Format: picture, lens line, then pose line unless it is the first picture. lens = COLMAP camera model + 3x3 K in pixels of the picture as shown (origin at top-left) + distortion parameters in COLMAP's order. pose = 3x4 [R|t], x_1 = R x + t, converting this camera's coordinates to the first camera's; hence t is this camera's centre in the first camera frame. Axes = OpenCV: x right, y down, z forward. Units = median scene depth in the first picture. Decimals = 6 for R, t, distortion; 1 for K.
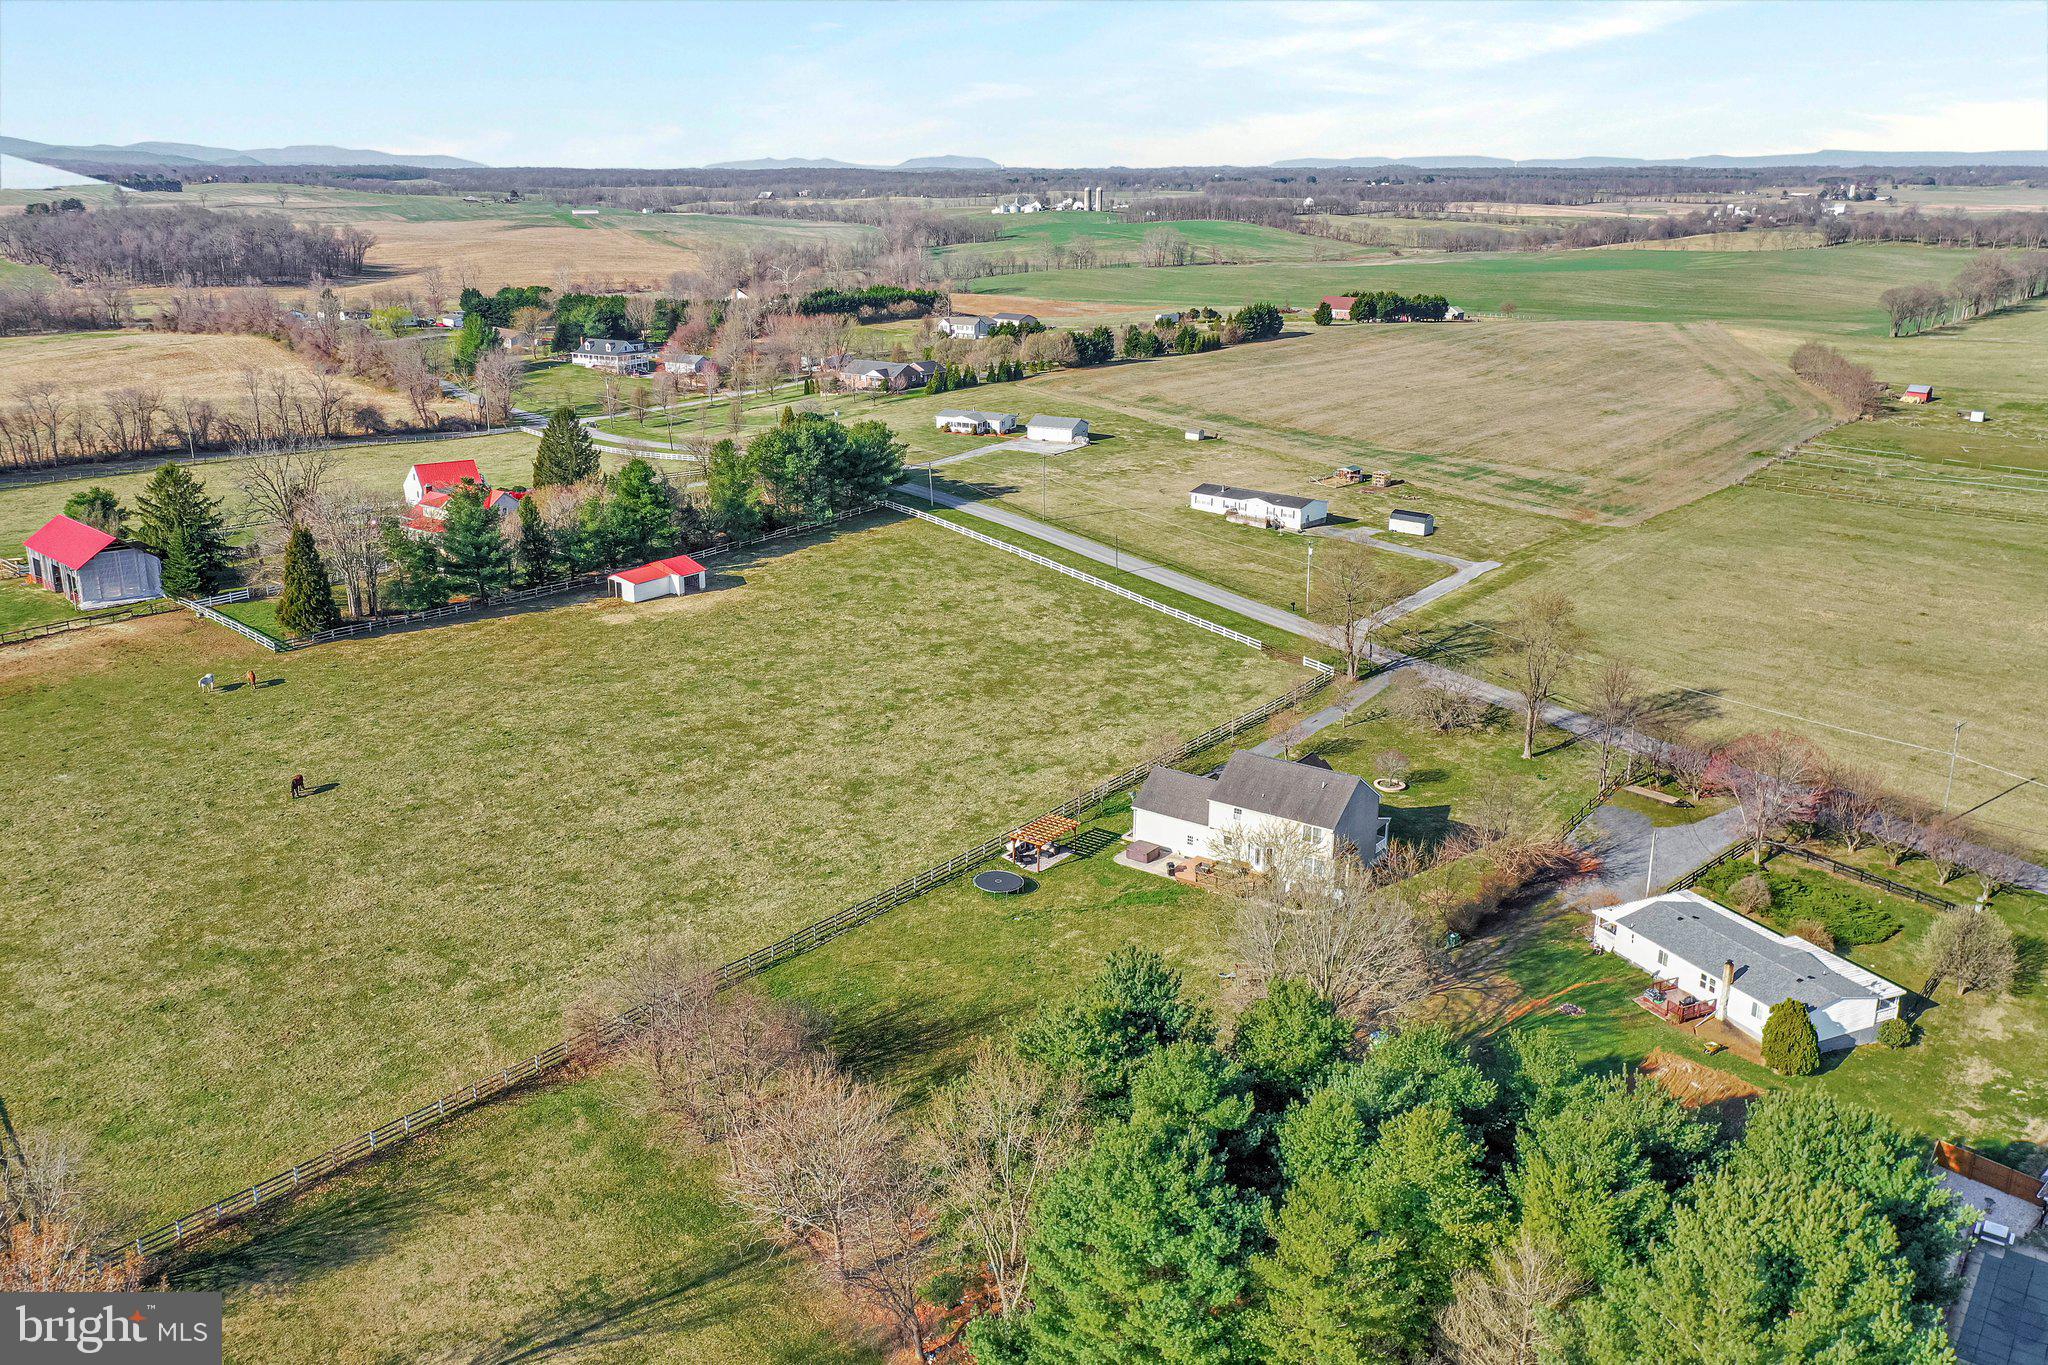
lens RADIAL K [[1647.4, 0, 1036.8], [0, 1647.4, 689.5], [0, 0, 1]] dist [0.004113, 0.001998]
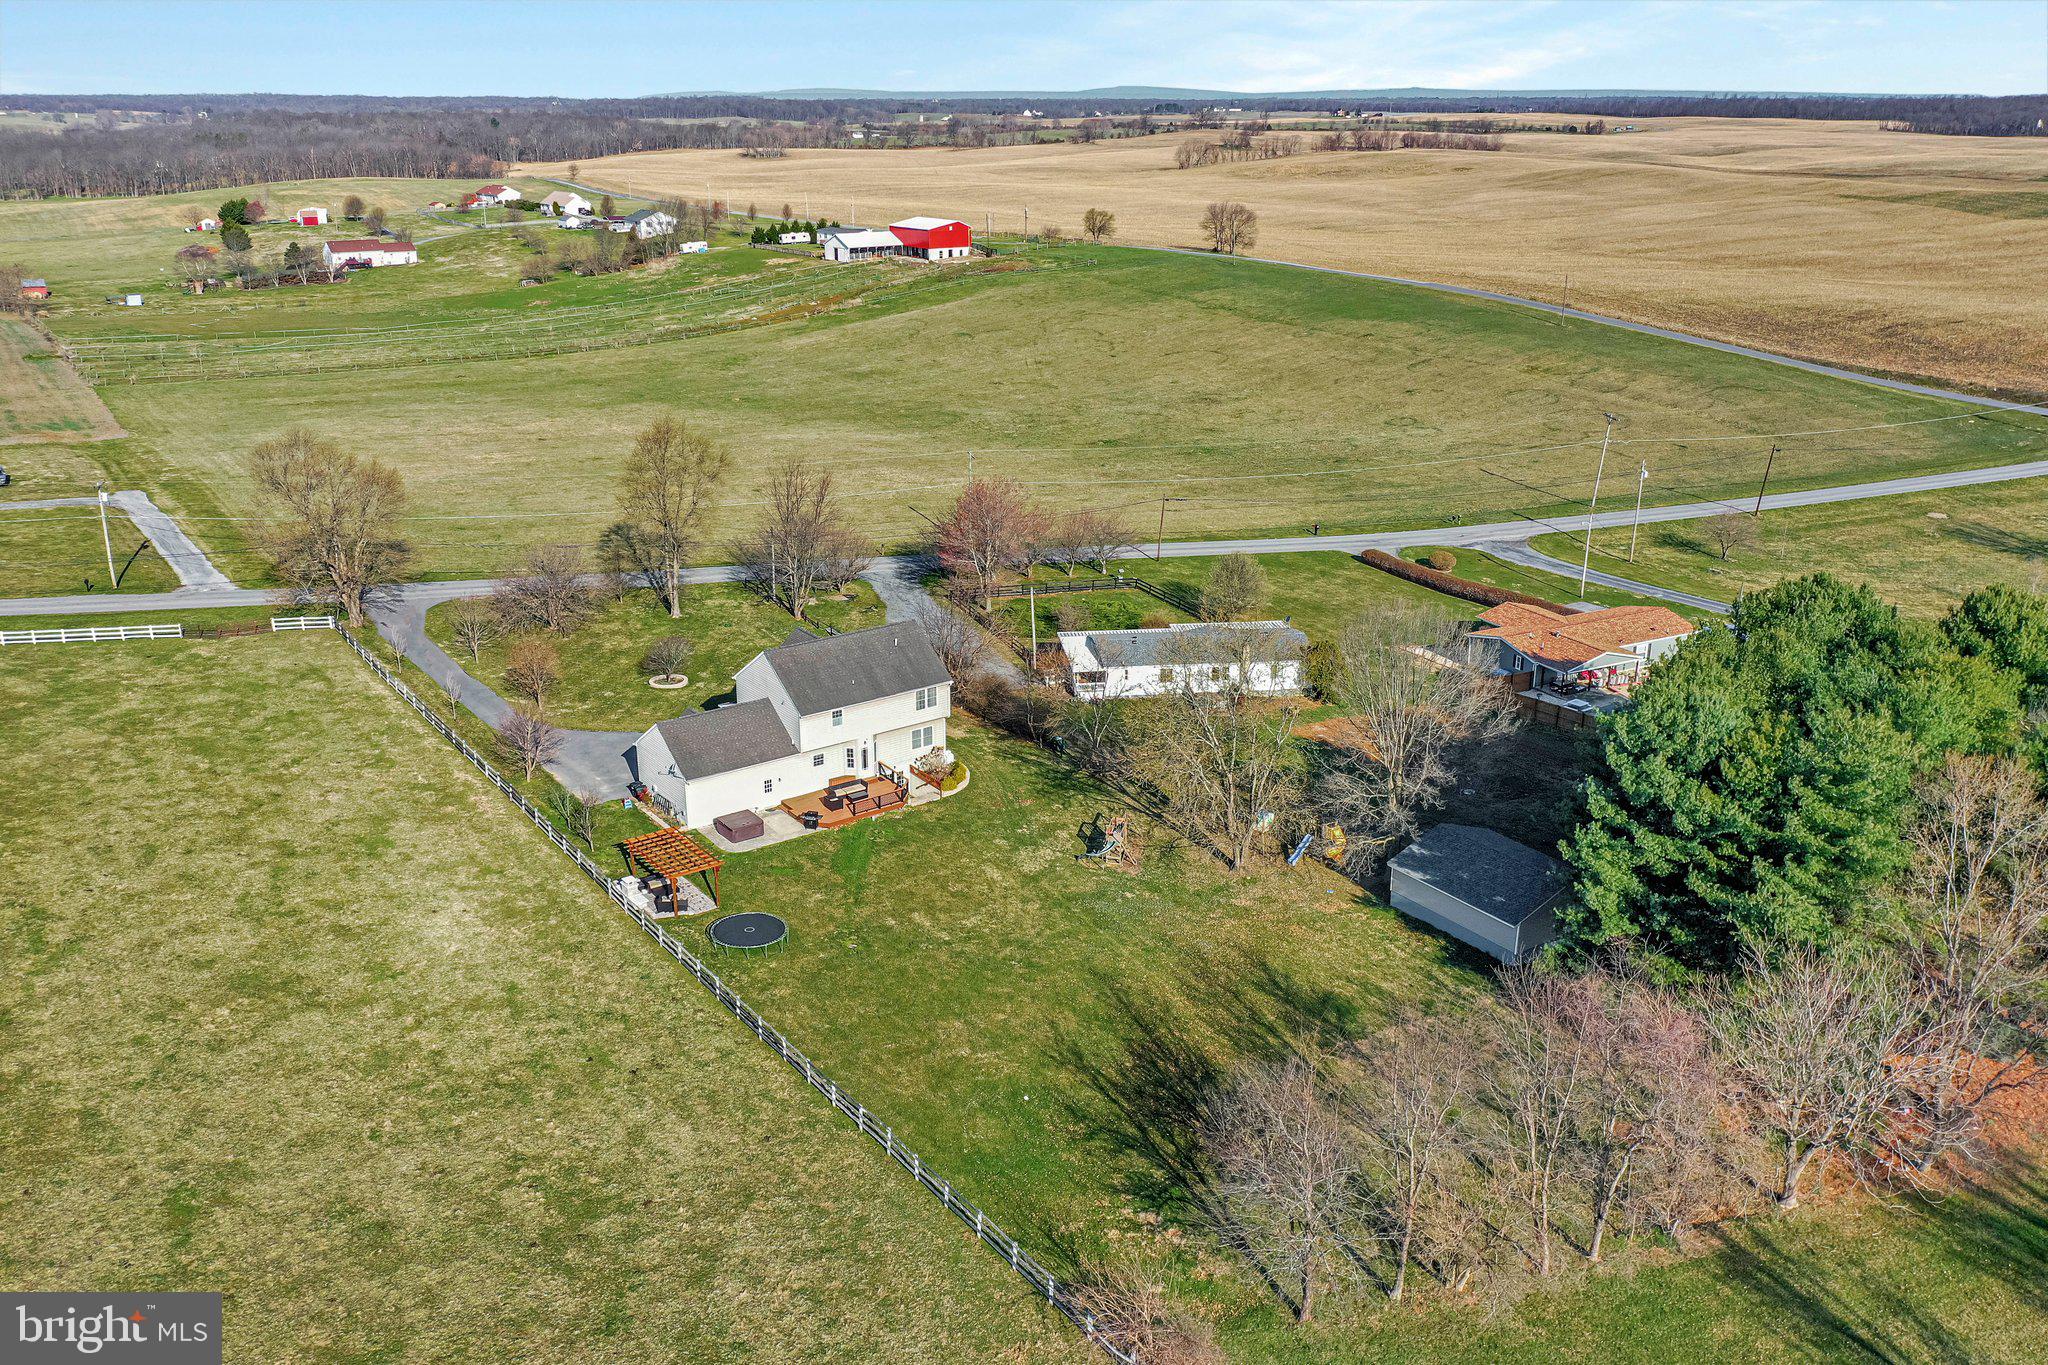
lens RADIAL K [[1608.7, 0, 1024.0], [0, 1608.7, 682.5], [0, 0, 1]] dist [0.004407, 0.002252]
pose [[0.318586, -0.324372, 0.890666, -0.369999], [0.287688, 0.928393, 0.235207, -0.065866], [-0.903182, 0.181300, 0.389091, 0.447286]]
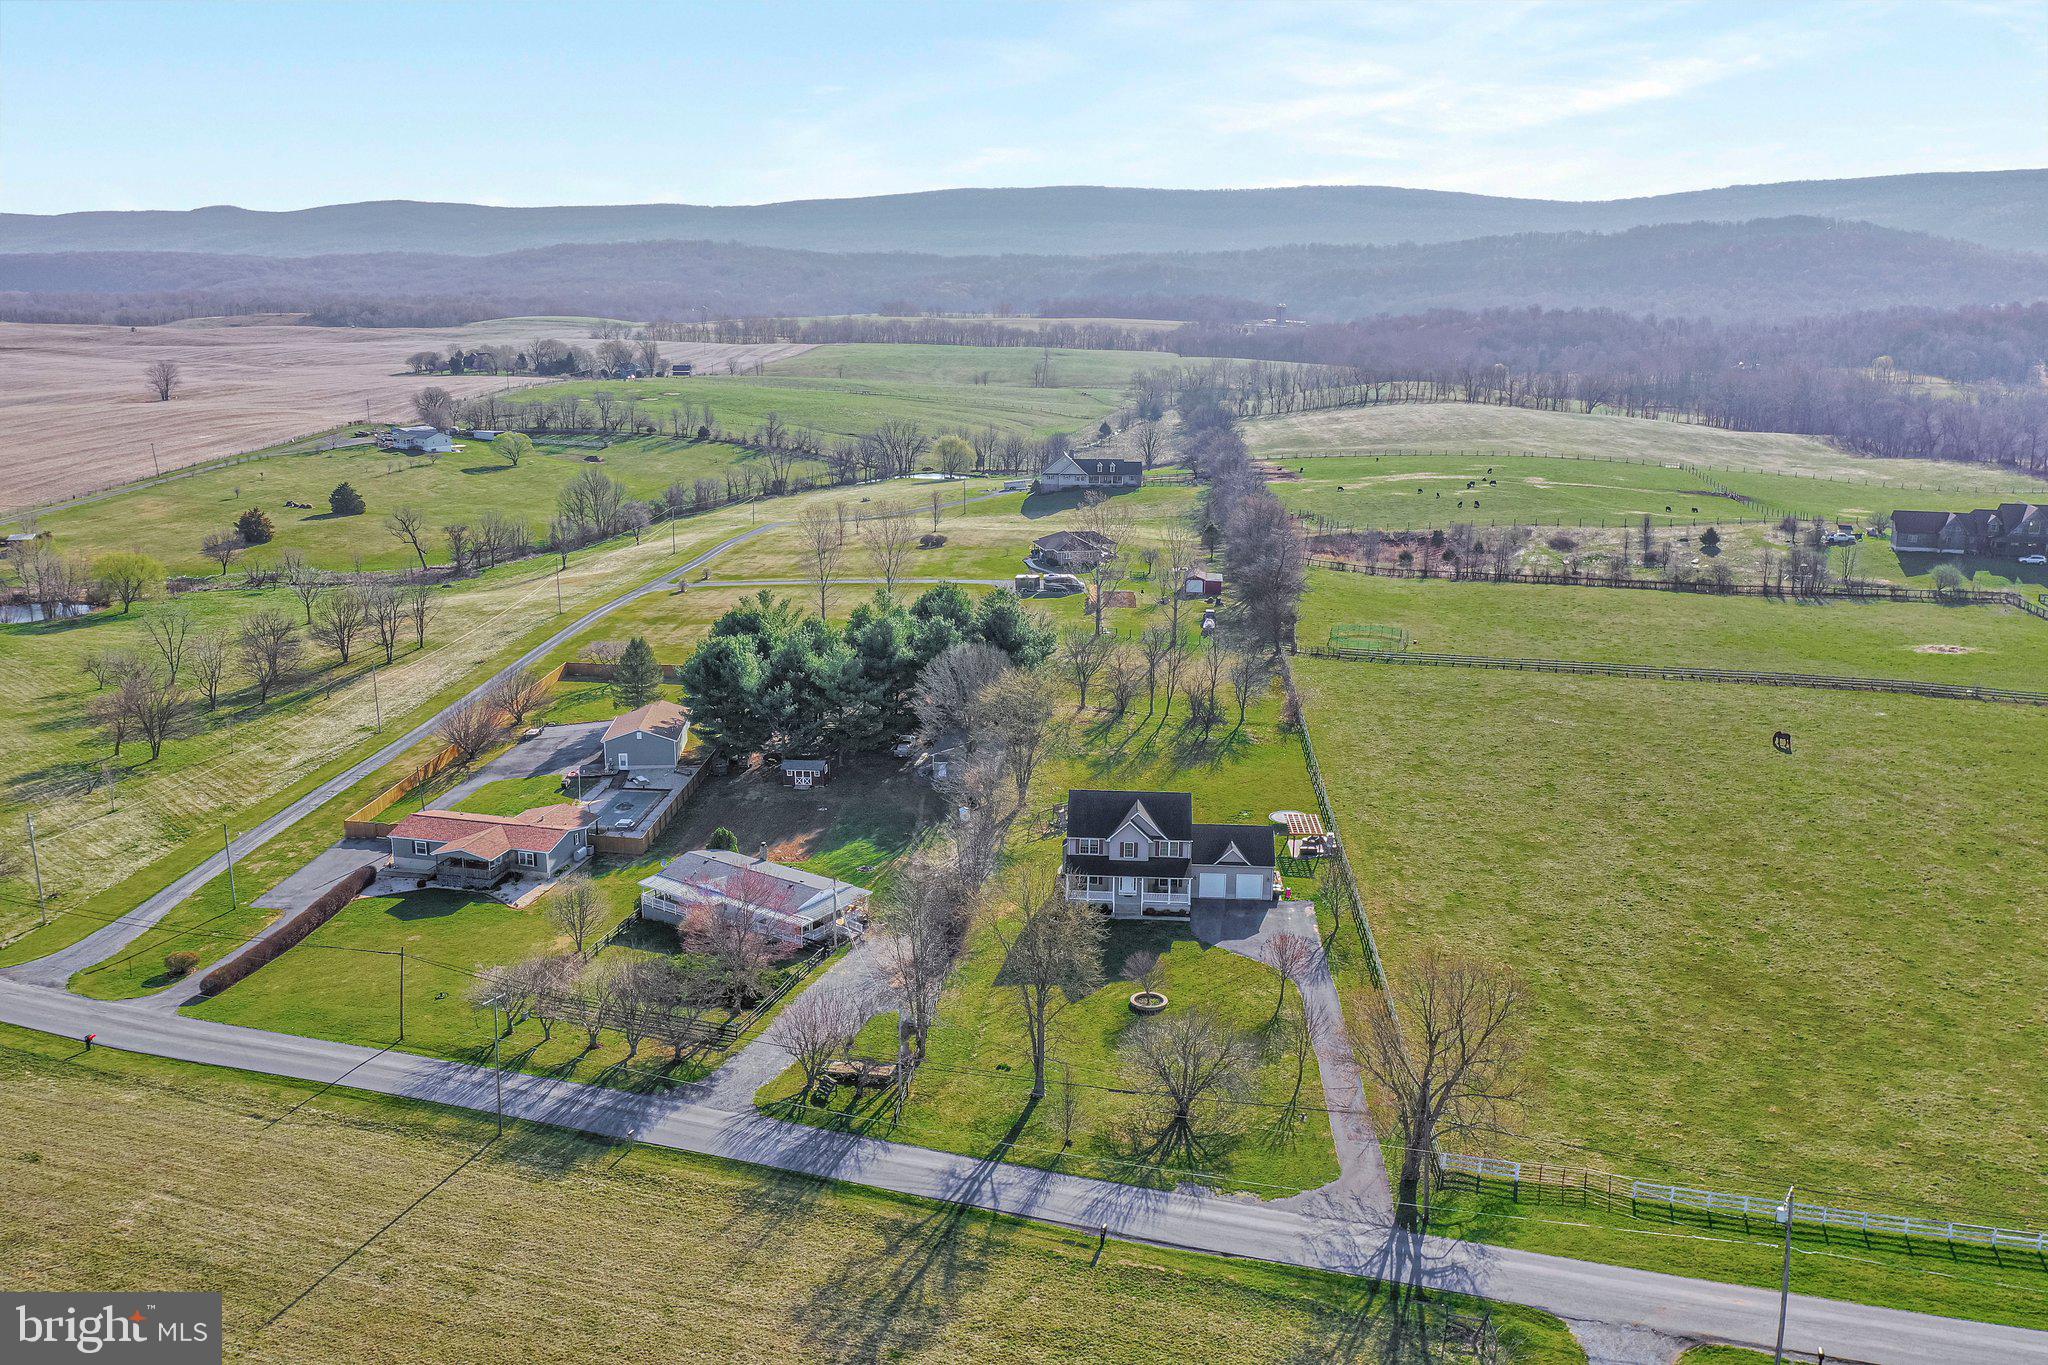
lens RADIAL K [[1612.5, 0, 1022.8], [0, 1612.5, 659.3], [0, 0, 1]] dist [-0.002154, -0.007329]
pose [[-0.849826, 0.111064, -0.515228, 0.563161], [-0.170102, 0.867442, 0.467557, -0.389124], [0.498860, 0.484984, -0.718283, 1.232326]]
